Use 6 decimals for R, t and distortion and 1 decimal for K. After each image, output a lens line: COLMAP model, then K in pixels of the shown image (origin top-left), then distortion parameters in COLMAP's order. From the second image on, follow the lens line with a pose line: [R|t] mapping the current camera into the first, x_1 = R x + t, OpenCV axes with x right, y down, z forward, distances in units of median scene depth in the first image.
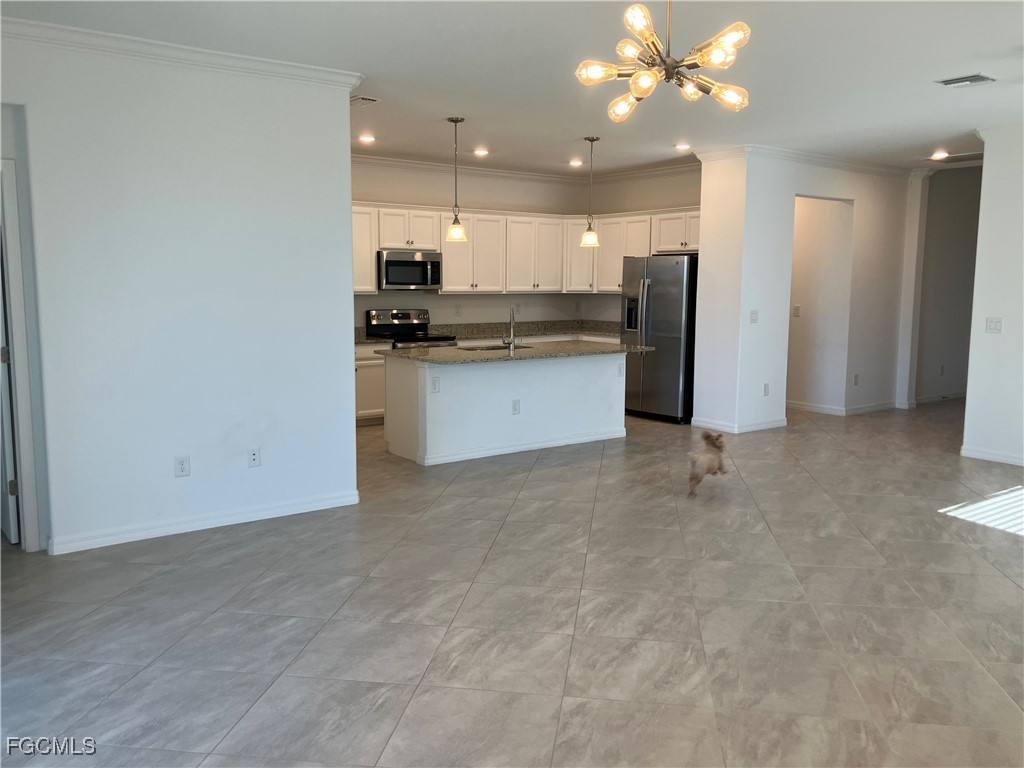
lens RADIAL K [[844.2, 0, 512.7], [0, 844.2, 383.3], [0, 0, 1]] dist [0.054675, -0.047747]
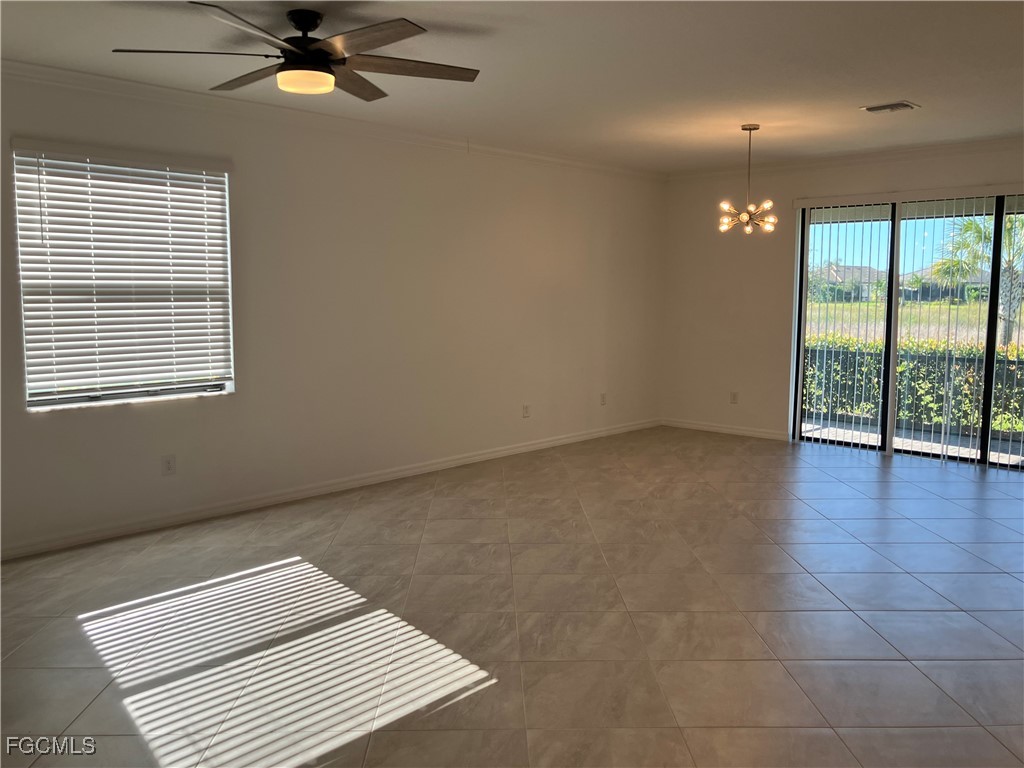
lens RADIAL K [[844.2, 0, 505.3], [0, 844.2, 382.2], [0, 0, 1]] dist [0.054675, -0.047747]
pose [[-0.987097, -0.001382, -0.160118, 0.745447], [-0.039342, 0.971403, 0.234153, -0.240564], [0.155215, 0.237432, -0.958924, 1.921497]]
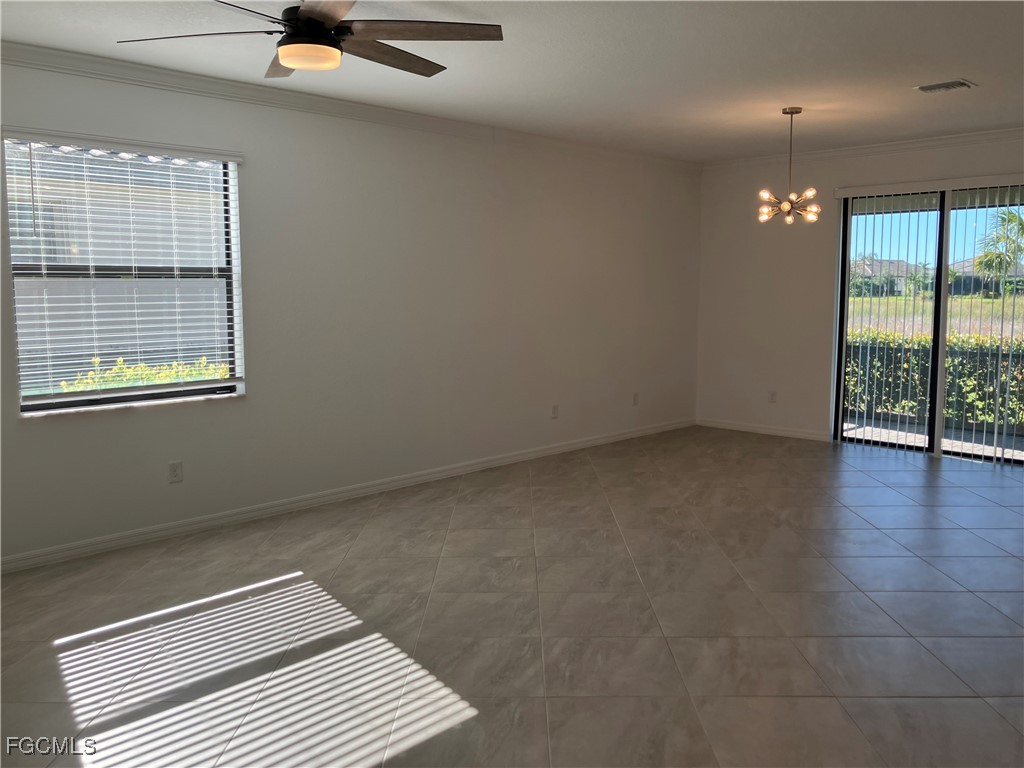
lens RADIAL K [[844.2, 0, 522.9], [0, 844.2, 376.0], [0, 0, 1]] dist [0.054675, -0.047747]
pose [[-0.989330, 0.000731, -0.145692, 0.727583], [-0.033572, 0.971934, 0.232848, -0.230365], [0.141773, 0.235254, -0.961538, 1.846860]]
